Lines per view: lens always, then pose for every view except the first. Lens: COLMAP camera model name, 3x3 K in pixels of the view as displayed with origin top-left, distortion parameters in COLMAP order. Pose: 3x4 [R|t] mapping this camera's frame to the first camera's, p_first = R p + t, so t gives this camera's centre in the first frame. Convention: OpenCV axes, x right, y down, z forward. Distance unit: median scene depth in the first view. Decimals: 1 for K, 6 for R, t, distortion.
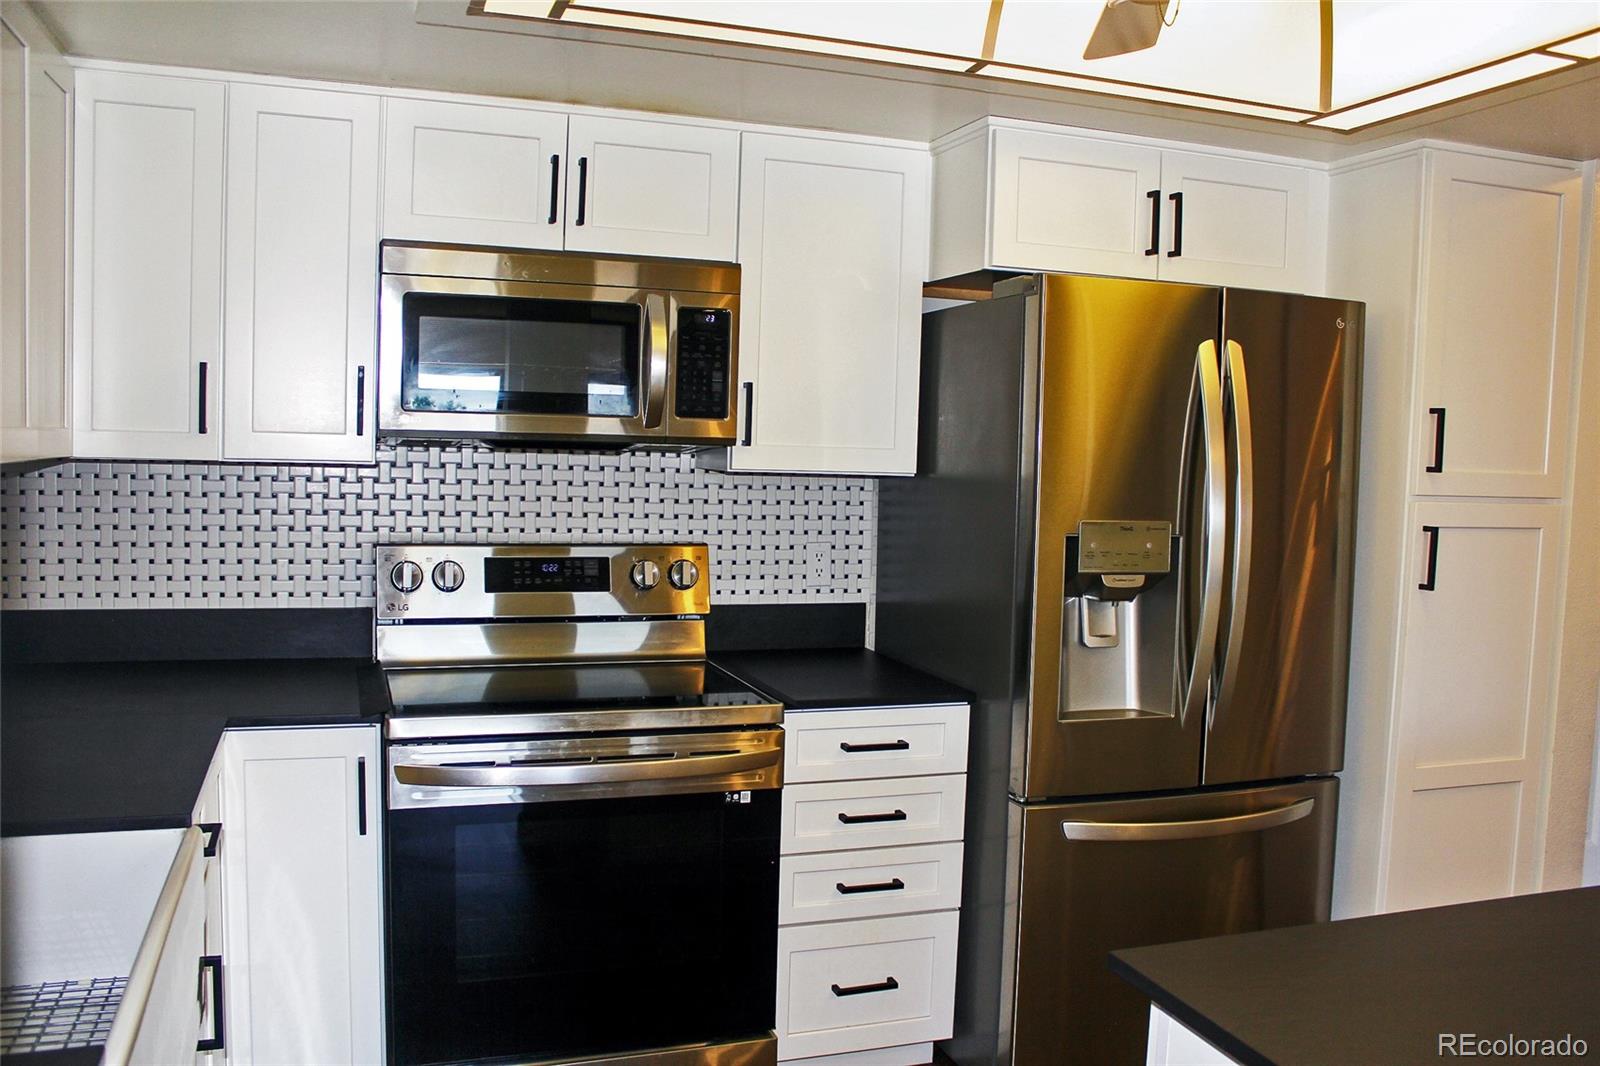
lens RADIAL K [[1350.2, 0, 805.2], [0, 1350.2, 528.2], [0, 0, 1]] dist [-0.110504, 0.077731]
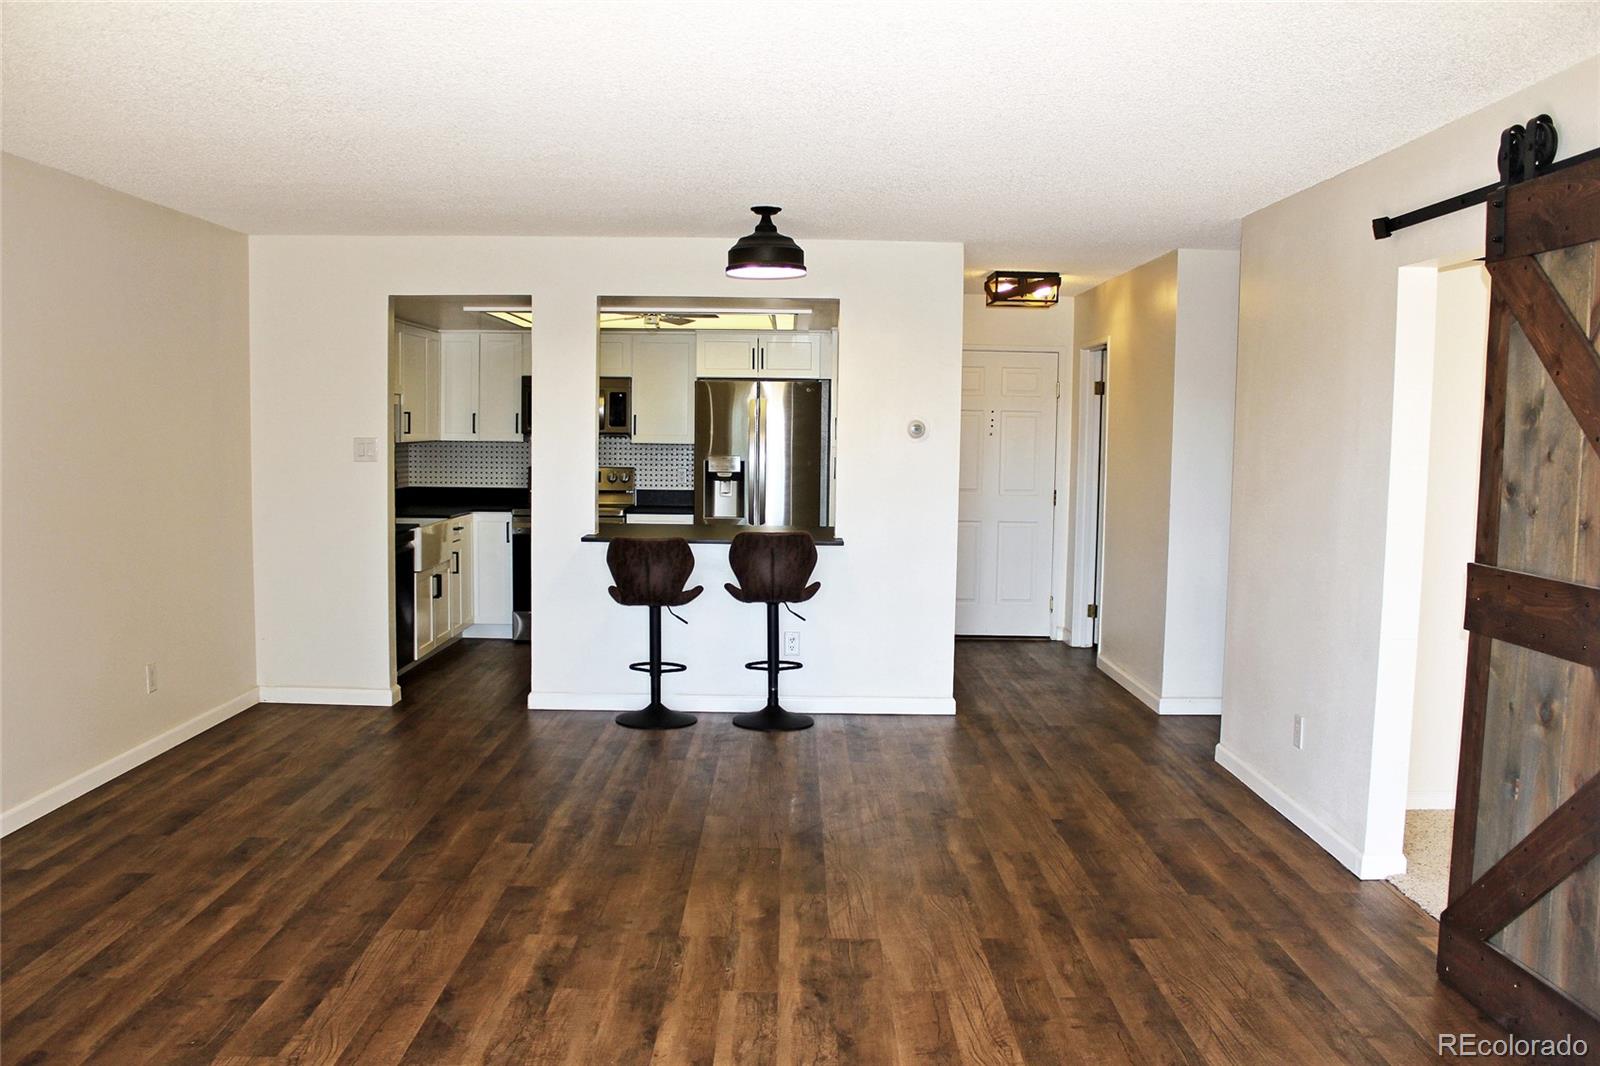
lens RADIAL K [[1350.2, 0, 796.4], [0, 1350.2, 535.7], [0, 0, 1]] dist [-0.110504, 0.077731]
pose [[0.949092, 0.008403, -0.314888, 1.340559], [-0.005351, 0.999930, 0.010556, 0.142839], [0.314955, -0.008334, 0.949070, -1.915912]]
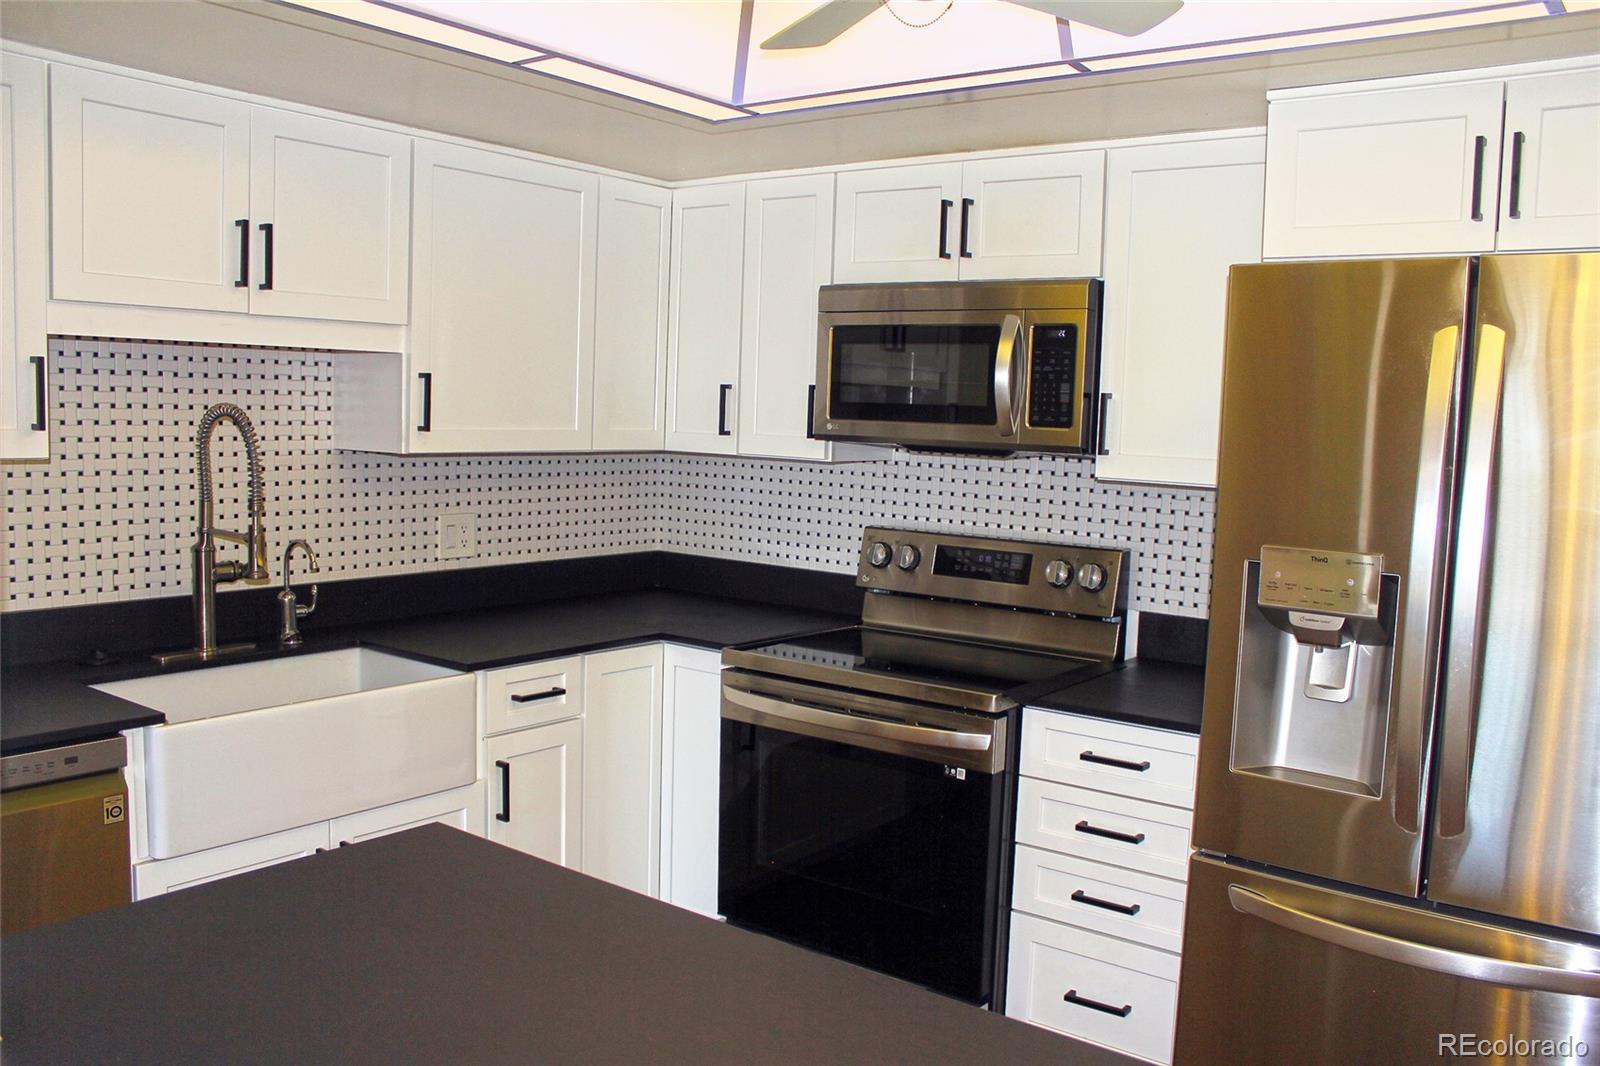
lens RADIAL K [[1350.2, 0, 795.3], [0, 1350.2, 517.5], [0, 0, 1]] dist [-0.110504, 0.077731]
pose [[0.554174, 0.057684, -0.830399, 0.699120], [-0.070048, 0.997289, 0.022530, -0.020181], [0.829448, 0.045682, 0.556713, 0.246105]]
